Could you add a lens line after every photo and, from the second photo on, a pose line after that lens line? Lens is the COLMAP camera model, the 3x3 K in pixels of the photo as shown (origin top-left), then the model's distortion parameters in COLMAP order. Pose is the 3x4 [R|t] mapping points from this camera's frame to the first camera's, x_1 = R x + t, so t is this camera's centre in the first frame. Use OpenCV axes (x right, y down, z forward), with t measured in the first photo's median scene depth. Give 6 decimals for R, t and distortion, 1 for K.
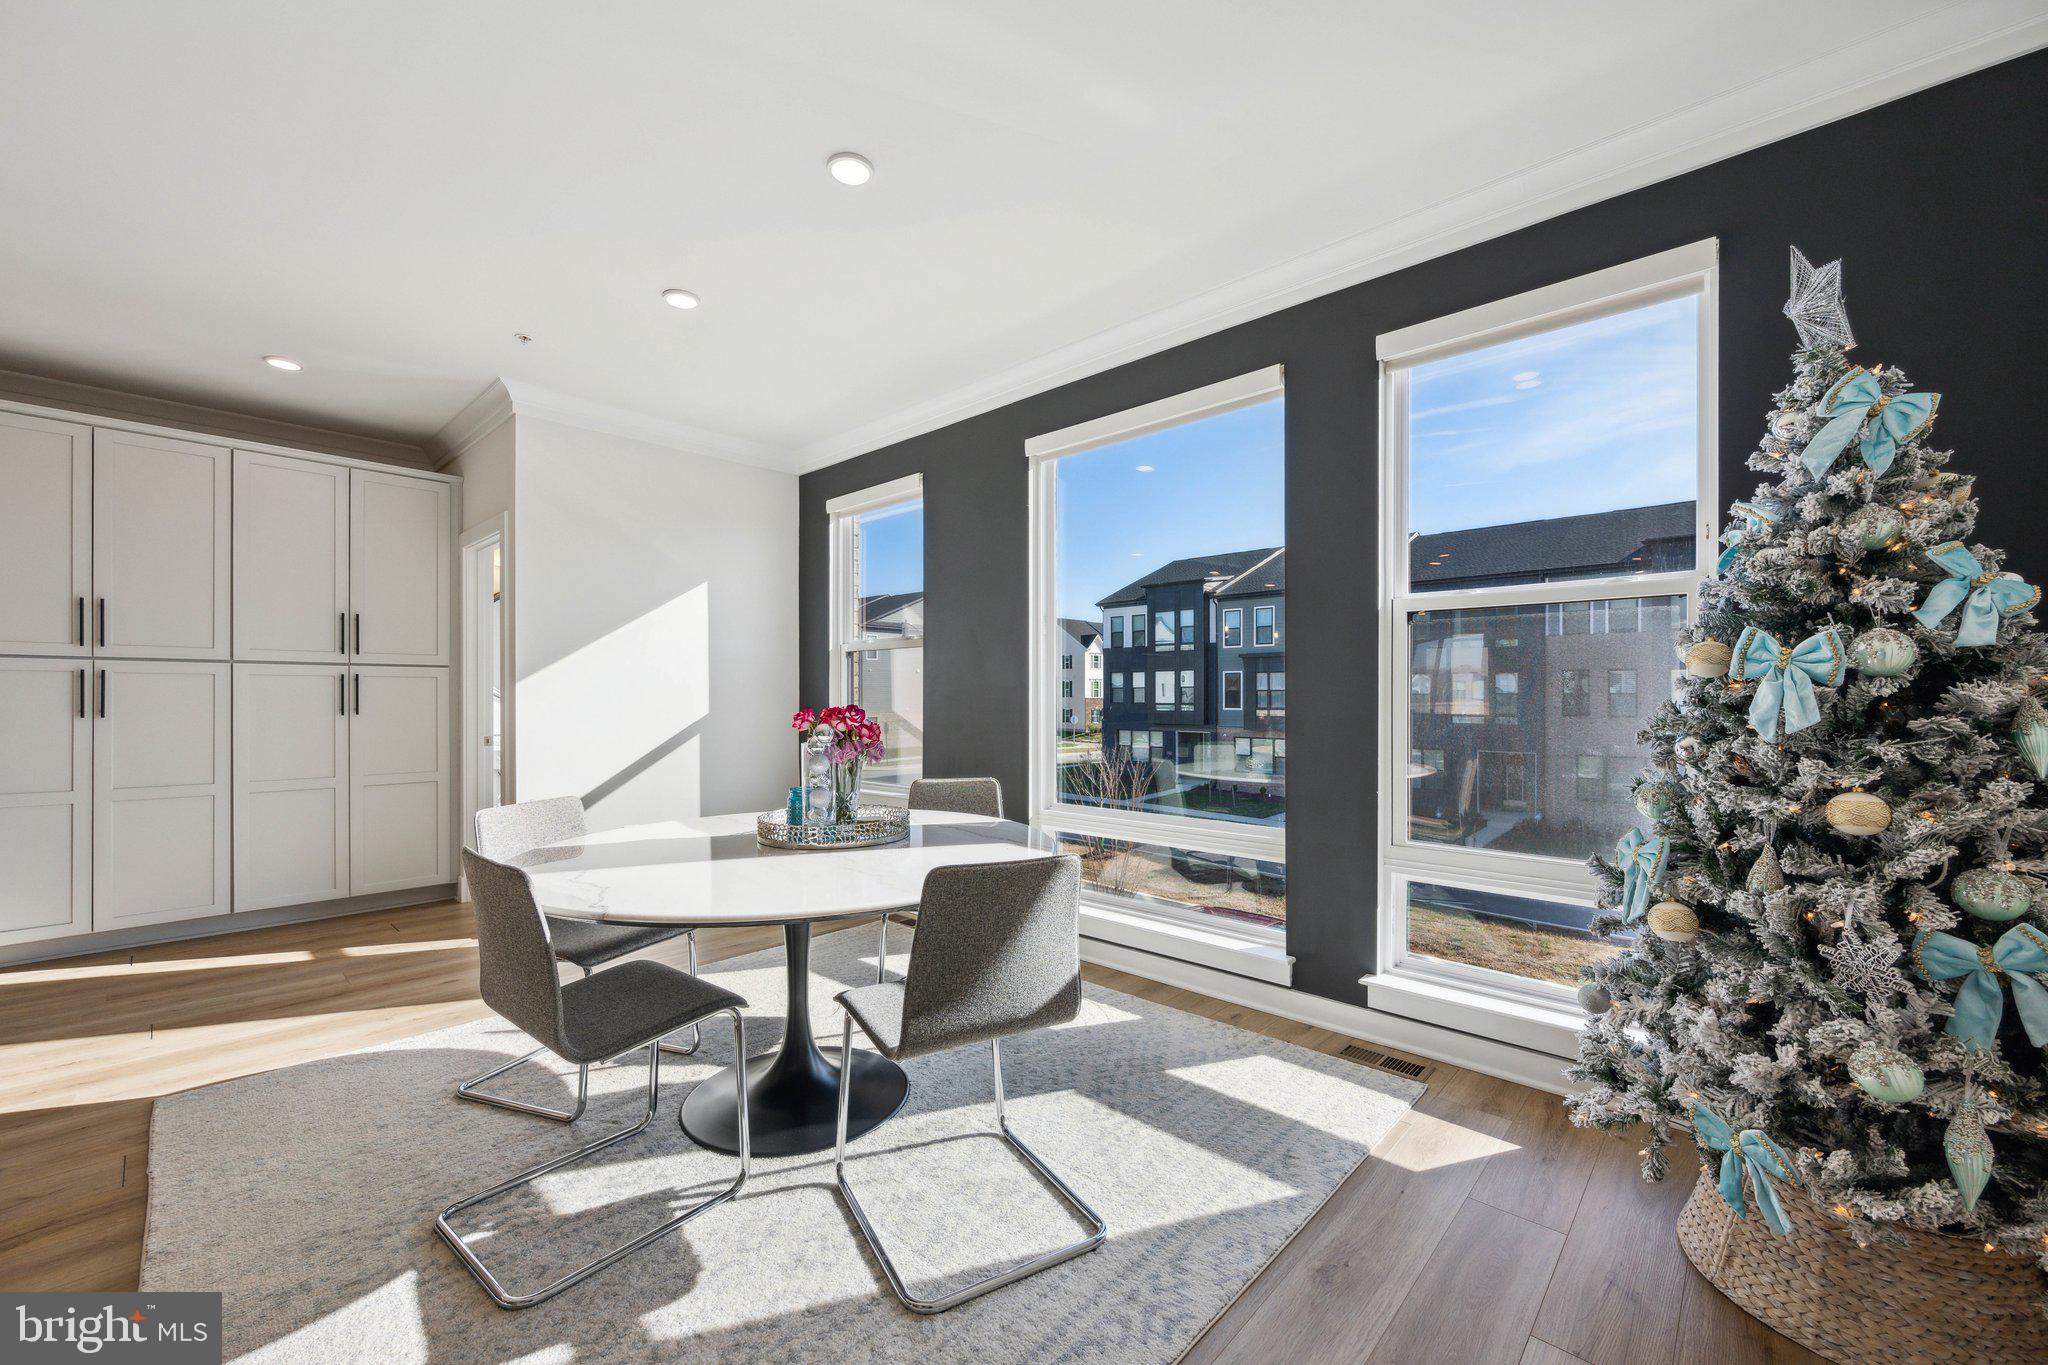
lens RADIAL K [[810.6, 0, 1019.5], [0, 810.6, 696.2], [0, 0, 1]] dist [-0.000770, 0.000090]
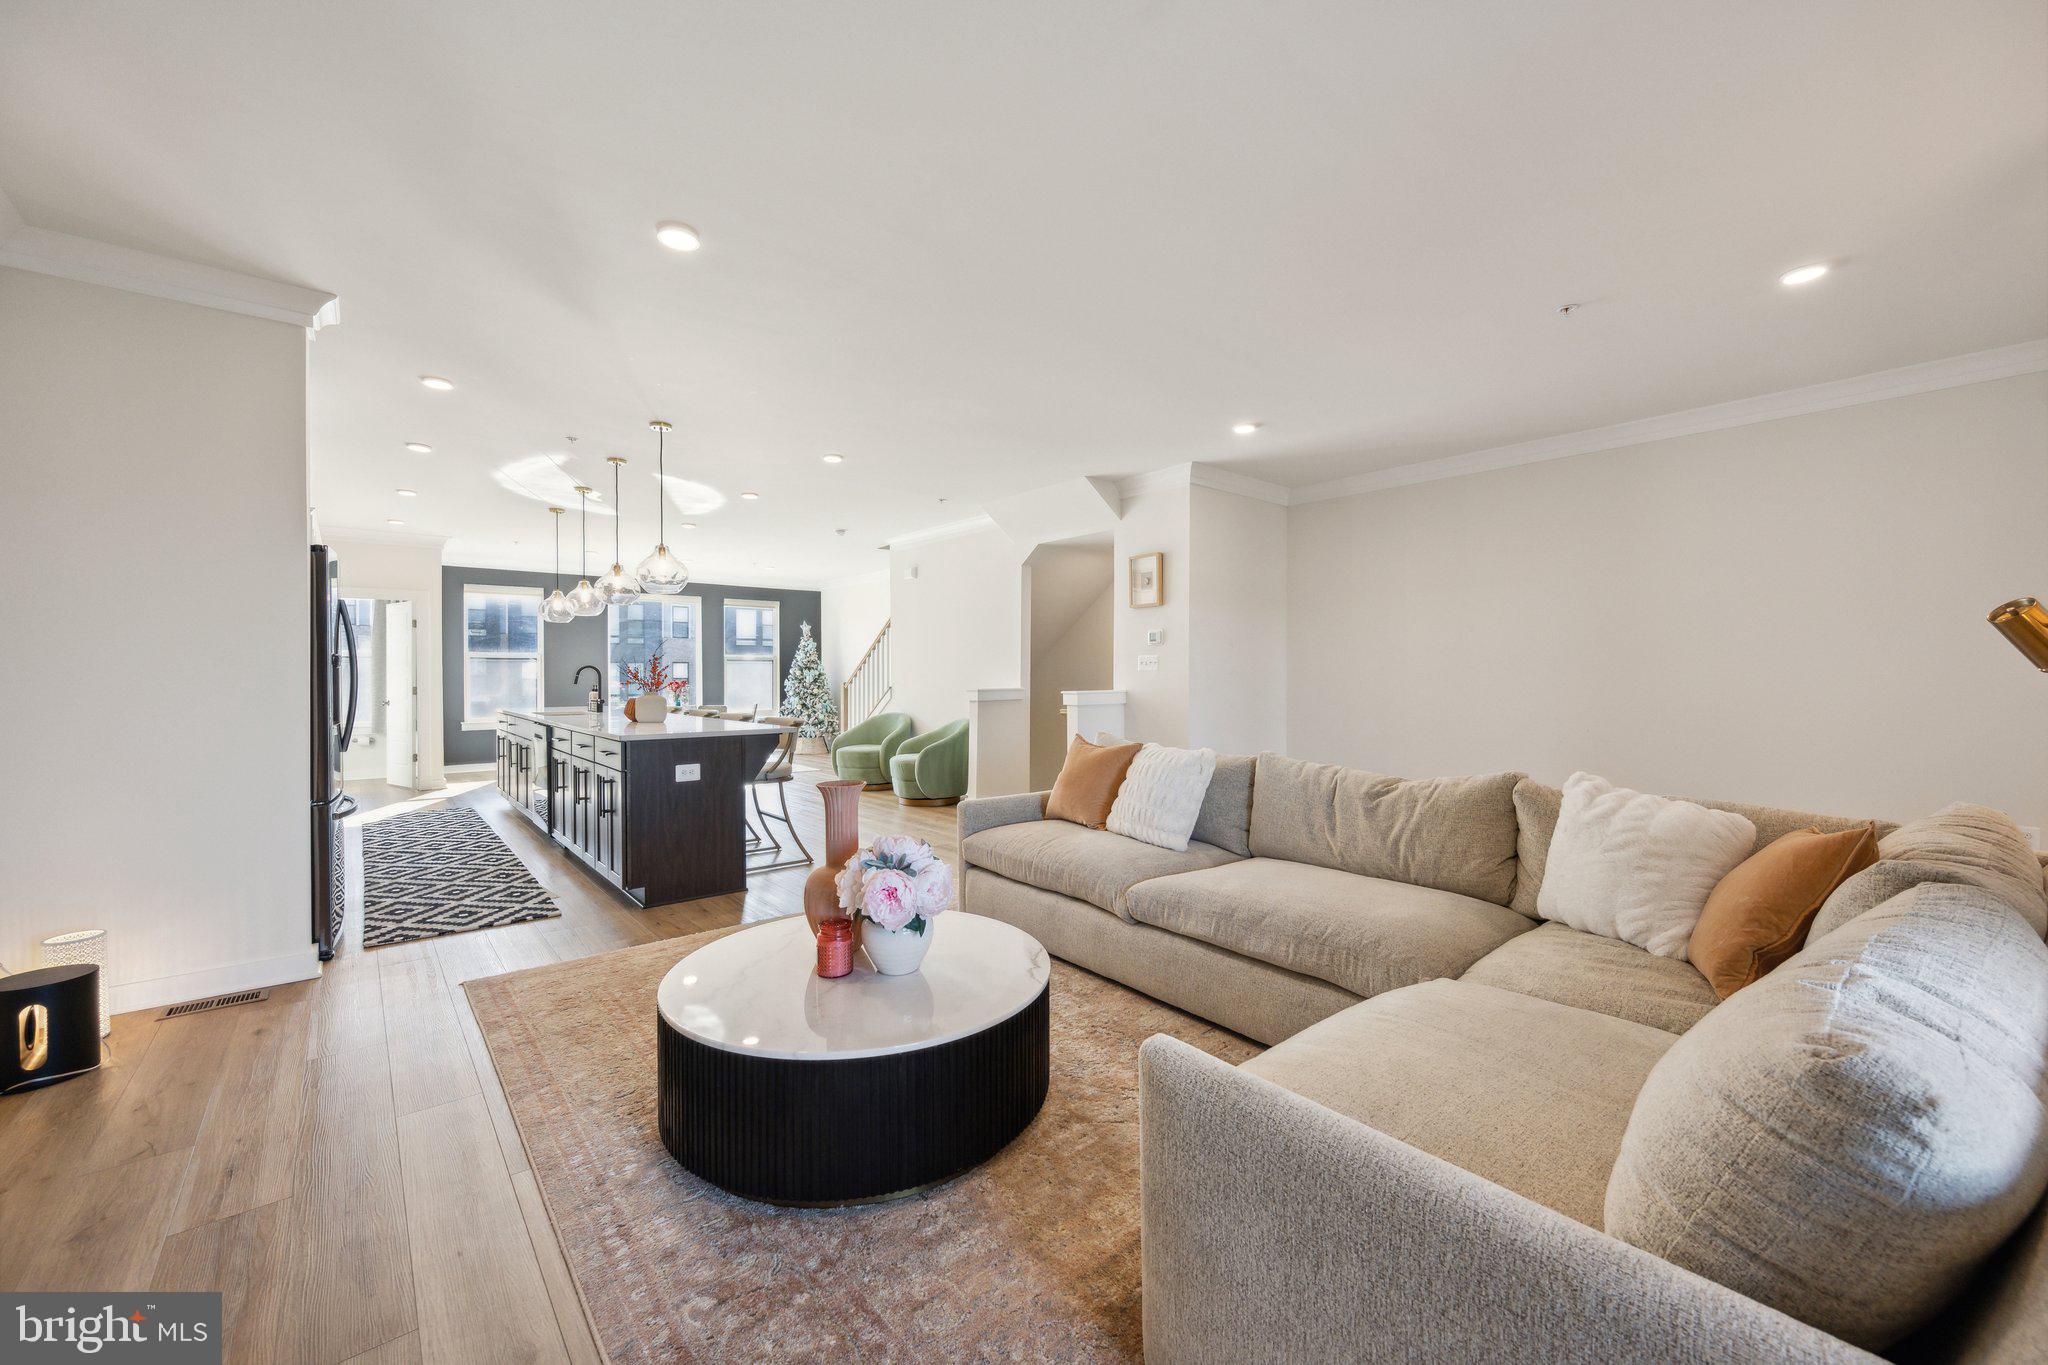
lens RADIAL K [[810.6, 0, 1014.4], [0, 810.6, 679.5], [0, 0, 1]] dist [-0.000770, 0.000090]
pose [[0.133626, -0.010786, 0.990973, -6.956316], [0.004276, 0.999938, 0.010307, -0.058506], [-0.991023, 0.002860, 0.133664, -2.190426]]
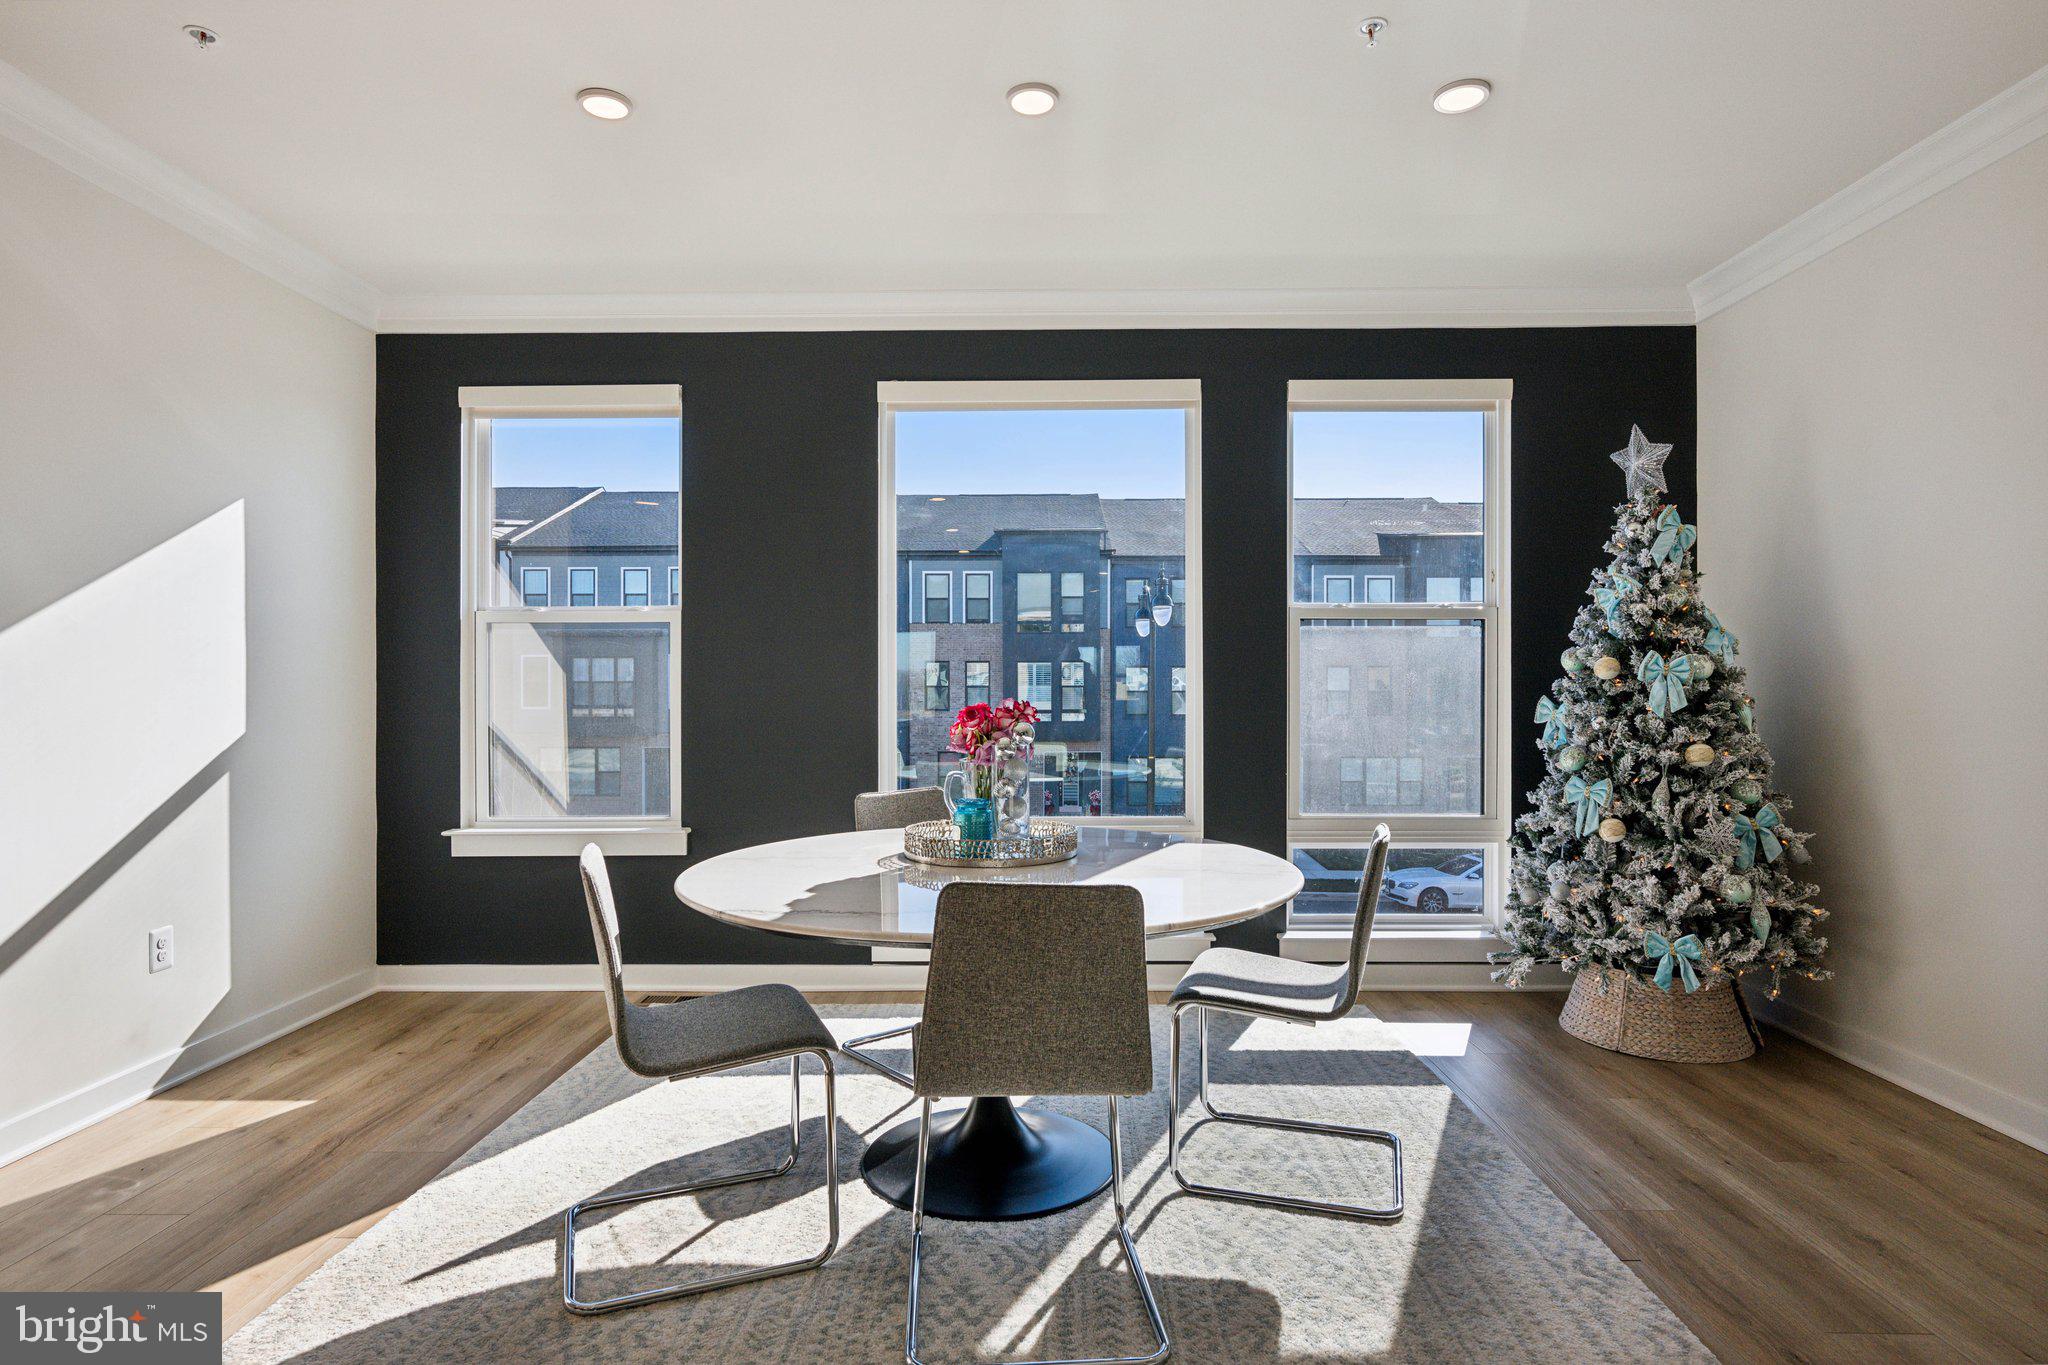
lens RADIAL K [[1090.0, 0, 1027.5], [0, 1090.0, 686.3], [0, 0, 1]] dist [0.000122, 0.000052]
pose [[0.738212, 0.000529, 0.674569, -1.605214], [0.001667, 0.999995, -0.002609, -0.005984], [-0.674567, 0.003051, 0.738208, 0.190104]]
